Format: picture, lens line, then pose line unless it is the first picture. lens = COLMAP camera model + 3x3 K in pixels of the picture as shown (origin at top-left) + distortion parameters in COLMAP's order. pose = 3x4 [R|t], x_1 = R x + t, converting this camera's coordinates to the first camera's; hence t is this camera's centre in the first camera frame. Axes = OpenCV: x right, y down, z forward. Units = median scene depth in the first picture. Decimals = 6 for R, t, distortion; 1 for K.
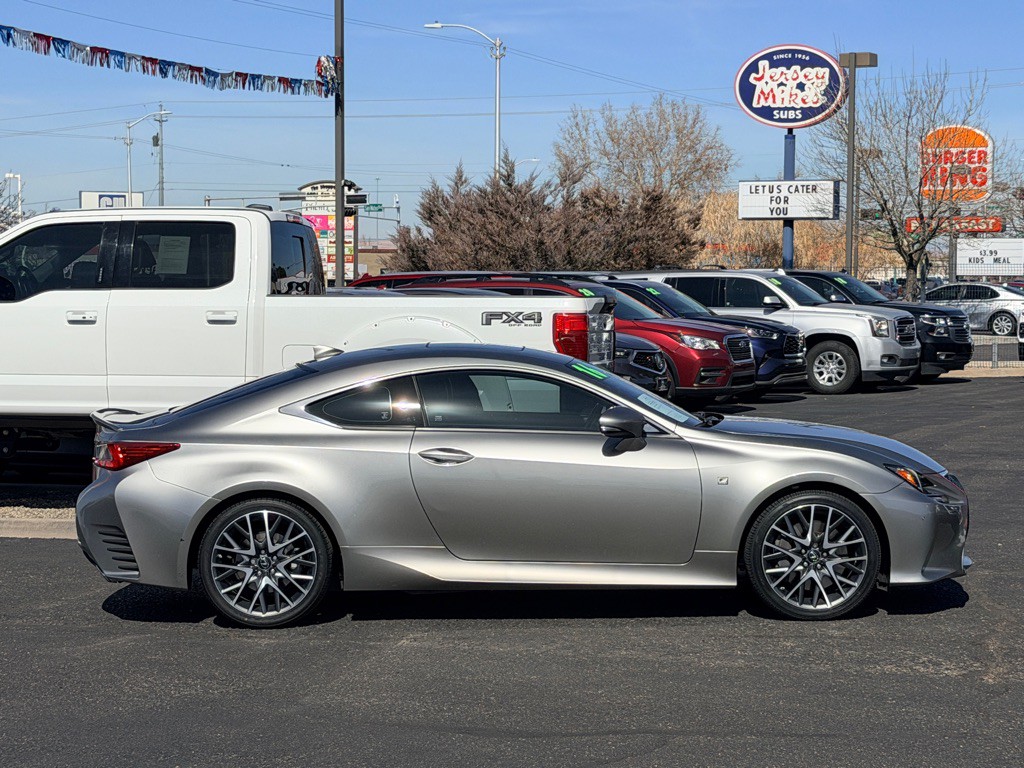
lens RADIAL K [[2274.0, 0, 513.3], [0, 2274.0, 345.6], [0, 0, 1]] dist [0.120280, 0.428611]
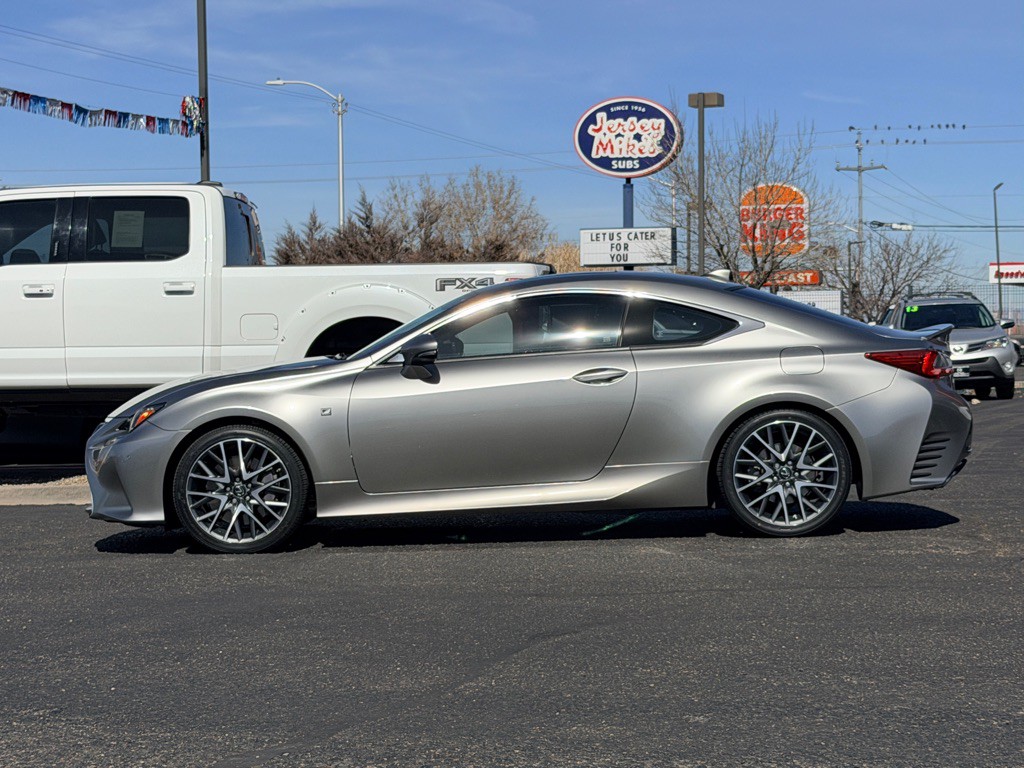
lens RADIAL K [[2227.1, 0, 512.8], [0, 2227.1, 387.5], [0, 0, 1]] dist [0.133433, 0.080080]
pose [[0.996386, -0.016471, 0.083323, -0.022048], [0.017667, 0.999751, -0.013645, 0.016906], [-0.083077, 0.015068, 0.996429, -0.003271]]
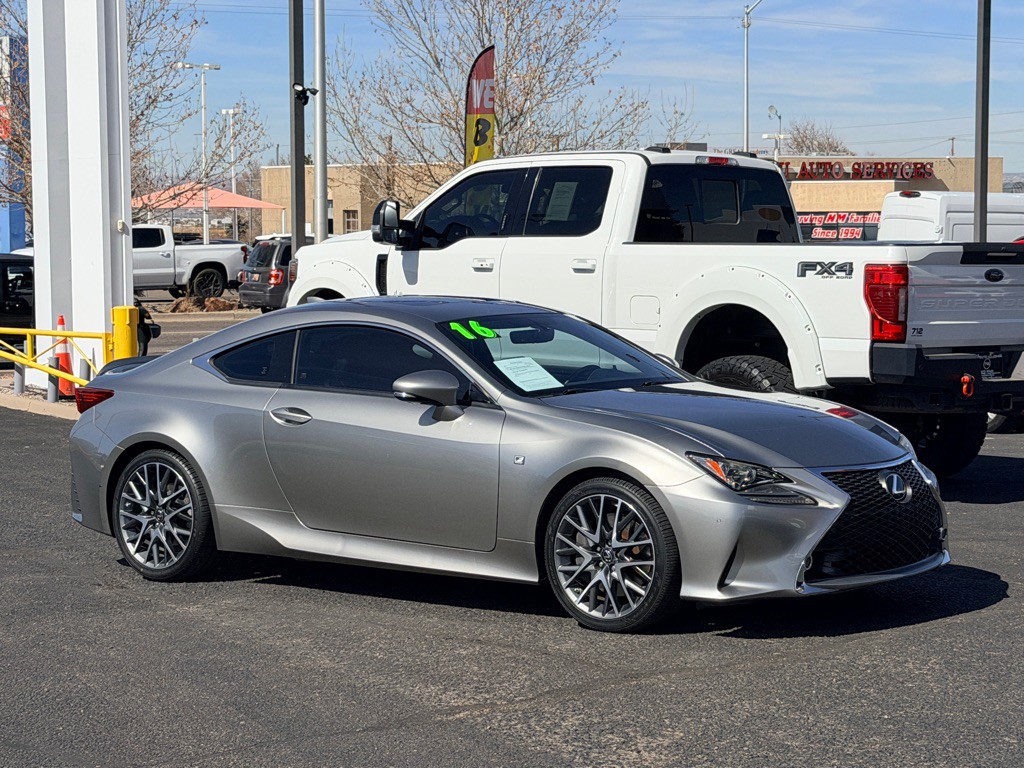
lens RADIAL K [[2283.7, 0, 515.4], [0, 2283.7, 351.7], [0, 0, 1]] dist [0.143910, 0.092837]
pose [[0.778655, 0.031369, -0.626667, 0.158678], [-0.014141, 0.999373, 0.032455, -0.002476], [0.627292, -0.016409, 0.778611, 0.081047]]
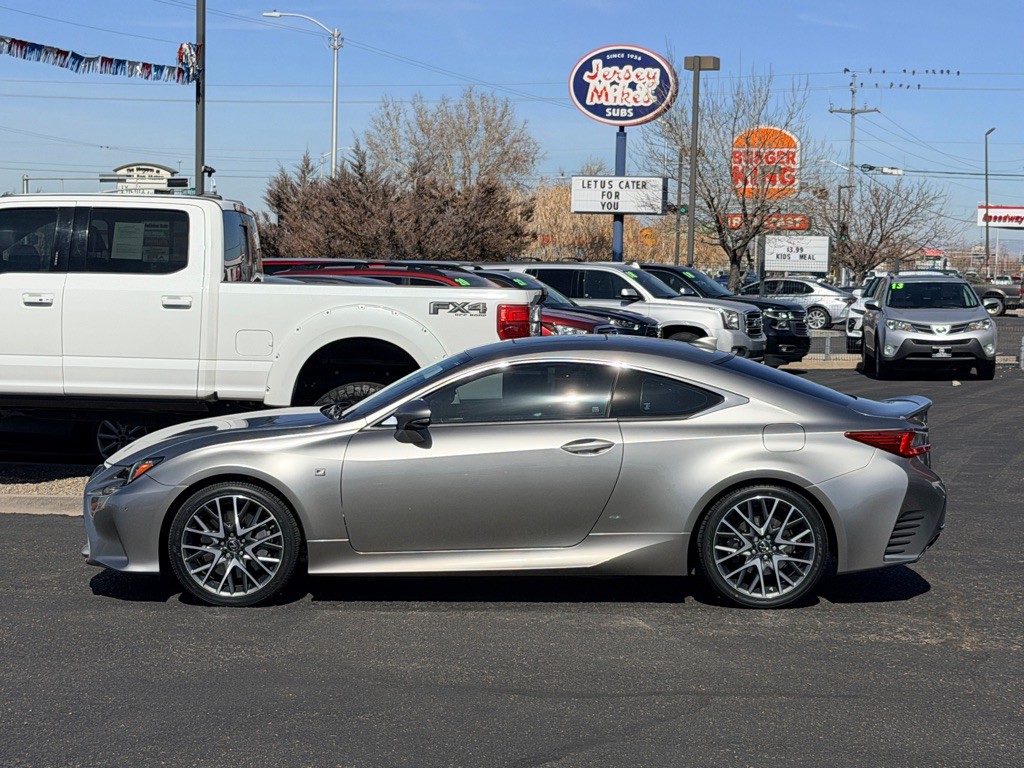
lens RADIAL K [[2226.1, 0, 522.9], [0, 2226.1, 381.9], [0, 0, 1]] dist [0.115734, 0.435373]
pose [[0.995407, 0.014471, 0.094628, -0.023311], [-0.016597, 0.999626, 0.021723, -0.000291], [-0.094279, -0.023194, 0.995276, -0.009994]]
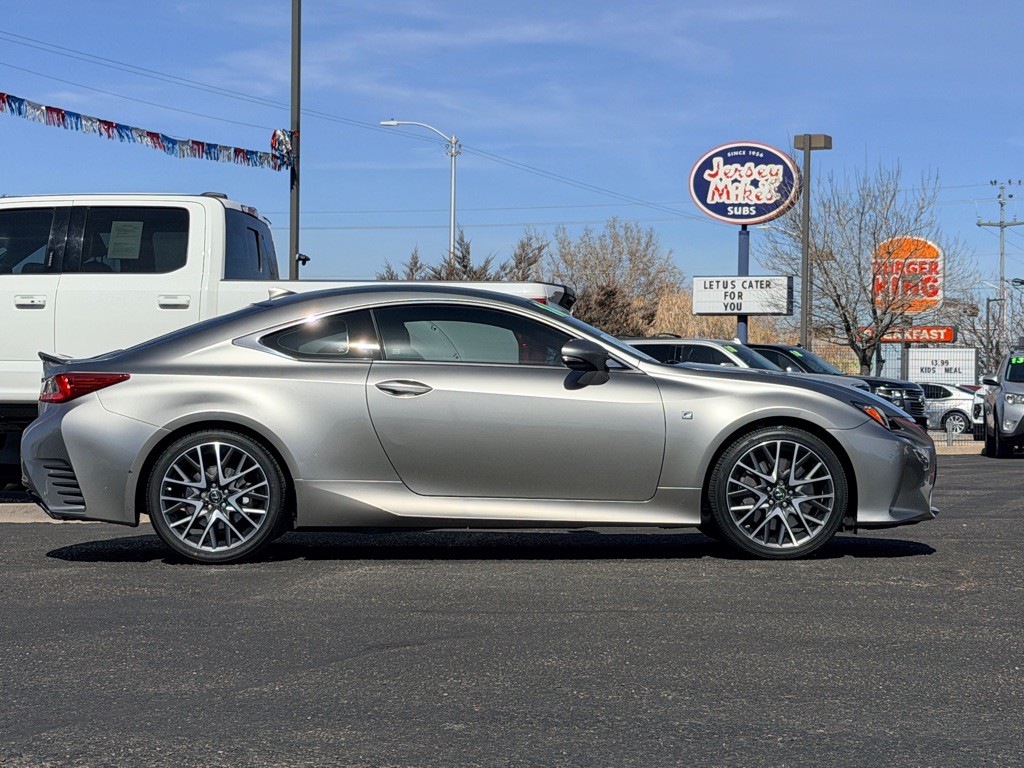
lens RADIAL K [[2274.0, 0, 513.3], [0, 2274.0, 345.6], [0, 0, 1]] dist [0.120280, 0.428611]
pose [[0.999744, 0.008909, 0.020800, -0.000779], [-0.007702, 0.998321, -0.057409, 0.021548], [-0.021276, 0.057234, 0.998134, 0.006297]]
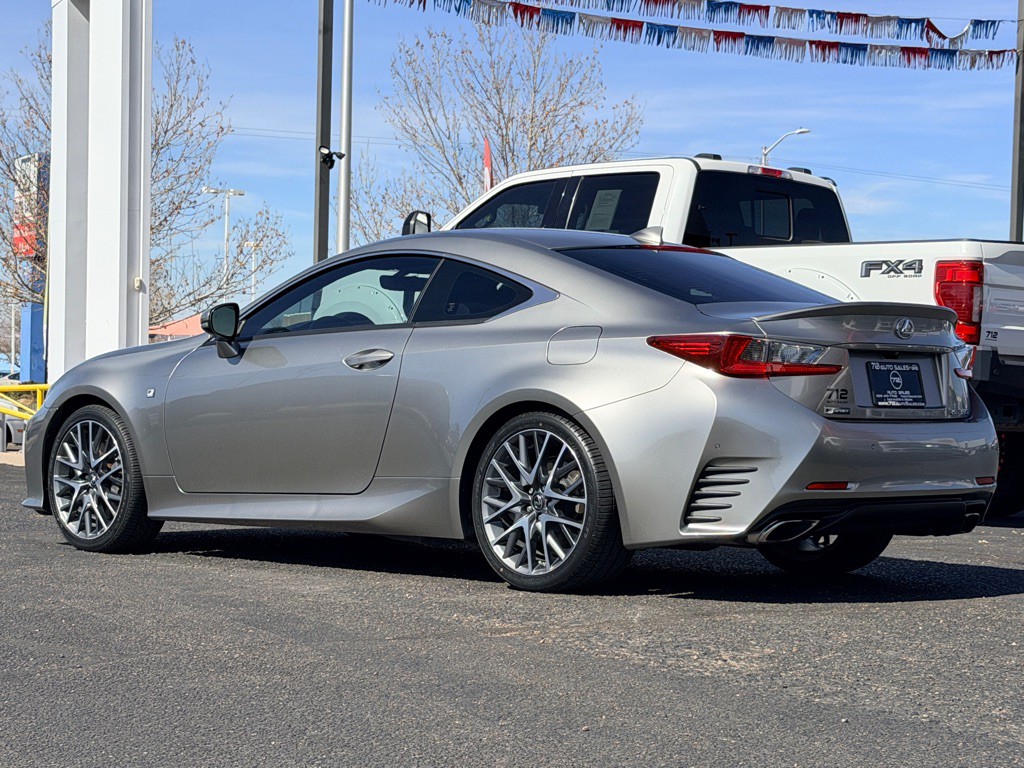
lens RADIAL K [[2227.1, 0, 512.8], [0, 2227.1, 387.5], [0, 0, 1]] dist [0.133433, 0.080080]
pose [[0.775010, 0.019273, -0.631654, 0.137665], [-0.042194, 0.998883, -0.021293, 0.018363], [0.630538, 0.043154, 0.774958, 0.101949]]
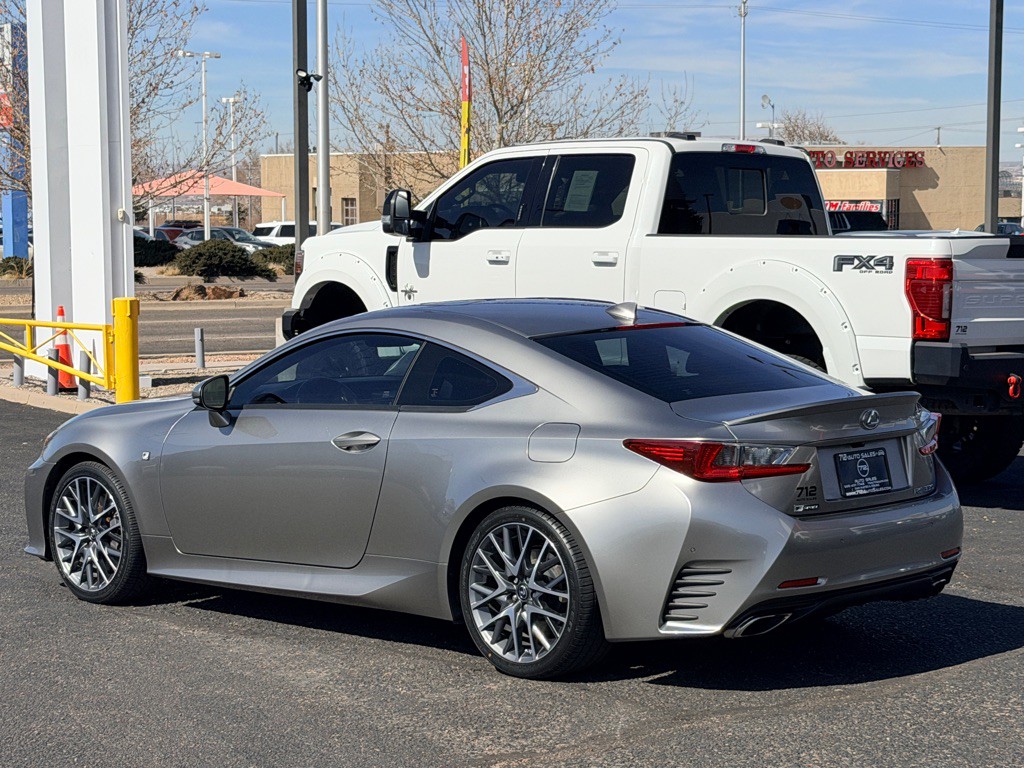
lens RADIAL K [[2227.1, 0, 512.8], [0, 2227.1, 387.5], [0, 0, 1]] dist [0.133433, 0.080080]
pose [[0.779819, 0.046595, -0.624269, 0.141619], [-0.015323, 0.998348, 0.055375, -0.003440], [0.625818, -0.033617, 0.779245, 0.096667]]
